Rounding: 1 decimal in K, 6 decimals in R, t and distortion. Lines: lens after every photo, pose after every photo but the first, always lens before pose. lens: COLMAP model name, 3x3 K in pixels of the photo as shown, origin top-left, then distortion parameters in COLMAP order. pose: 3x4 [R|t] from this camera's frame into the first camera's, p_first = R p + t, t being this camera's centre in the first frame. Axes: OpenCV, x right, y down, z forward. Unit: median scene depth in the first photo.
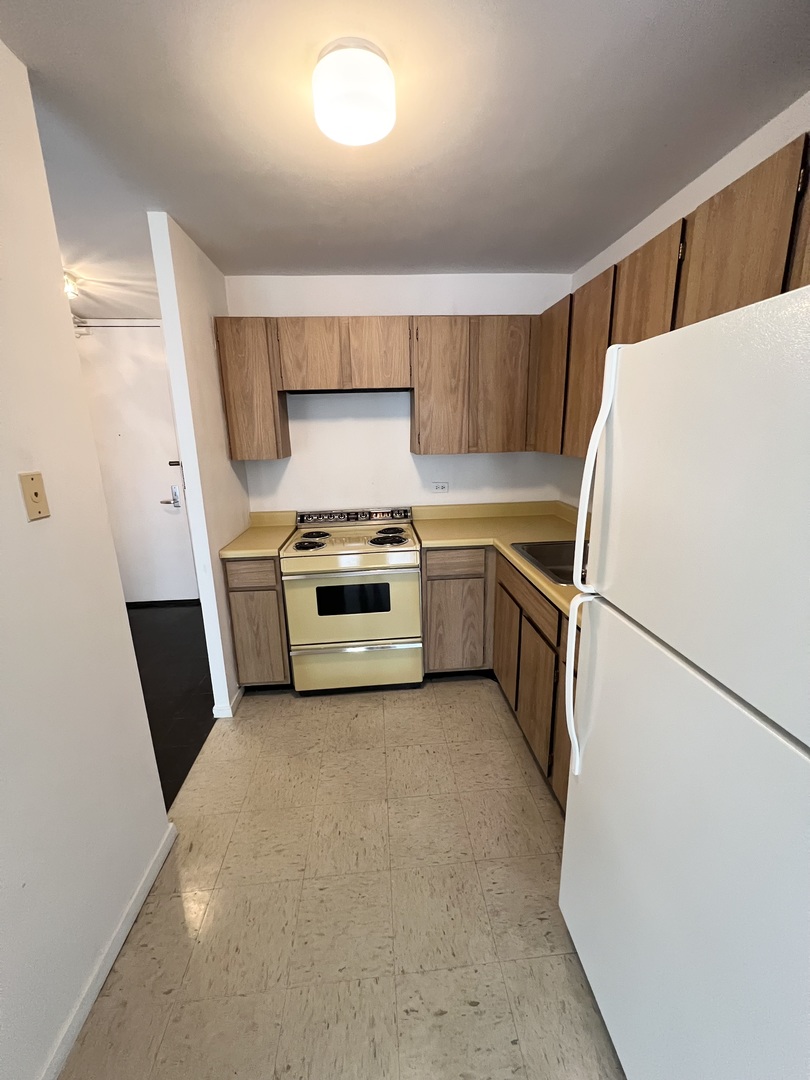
lens RADIAL K [[441.2, 0, 407.8], [0, 441.2, 538.0], [0, 0, 1]] dist [0.016059, 0.000326]
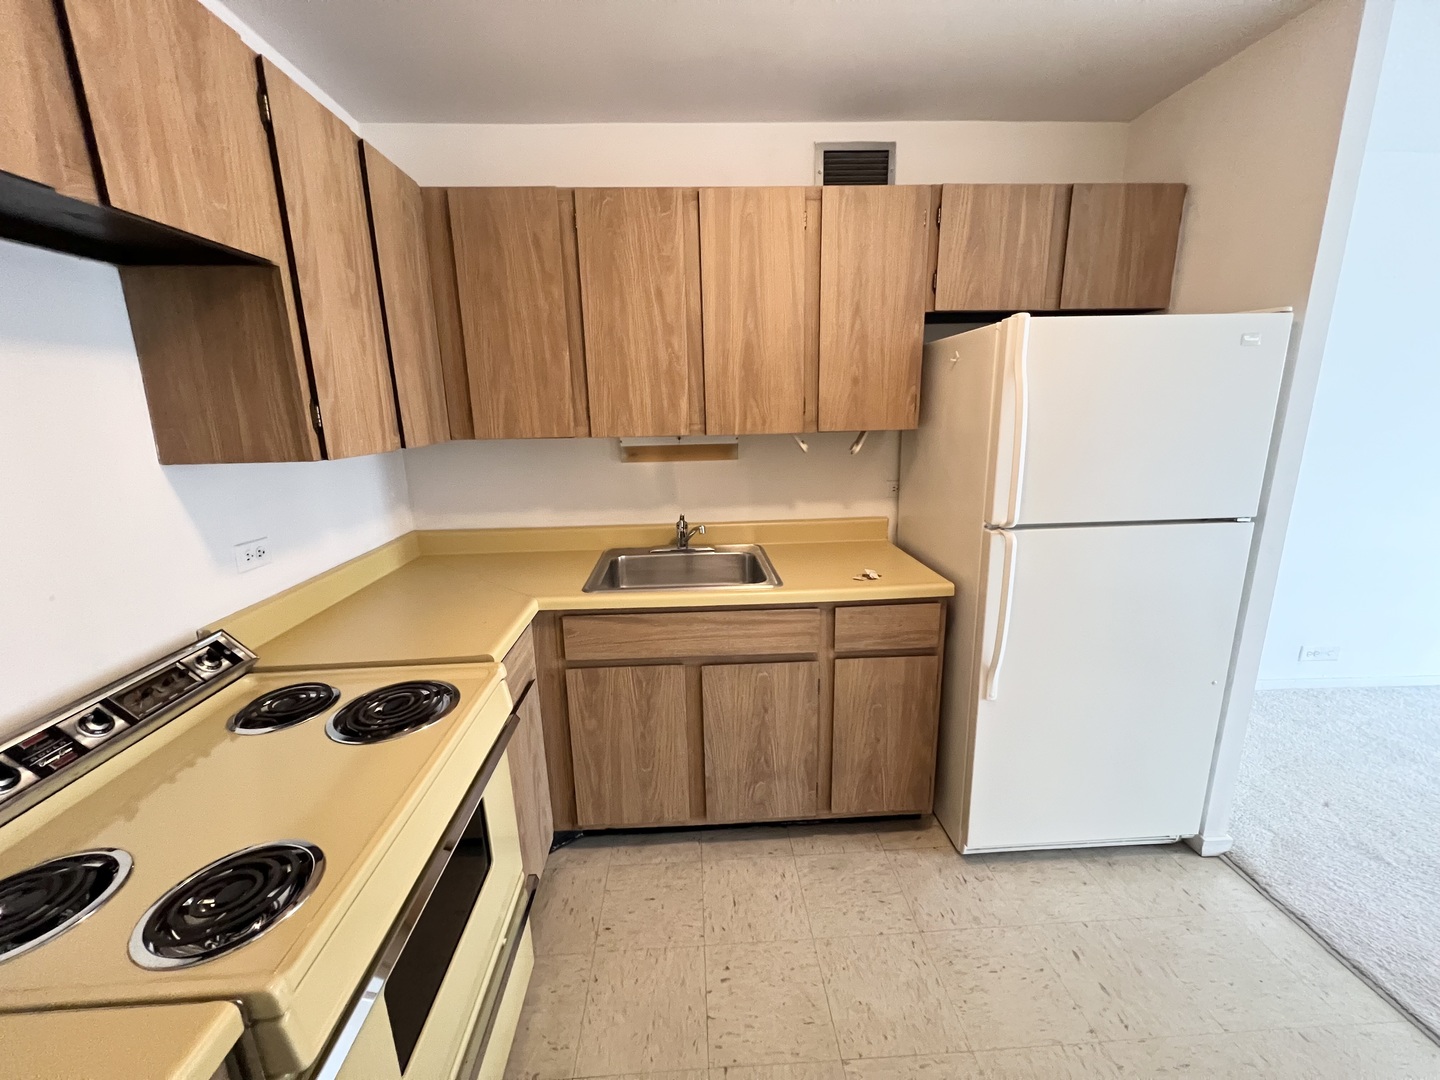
lens RADIAL K [[588.3, 0, 721.8], [0, 588.3, 533.5], [0, 0, 1]] dist [0.016059, 0.000326]
pose [[0.020828, -0.203642, 0.978824, -0.566036], [0.261163, 0.946152, 0.191288, -0.177003], [-0.965070, 0.251648, 0.072890, 0.832178]]
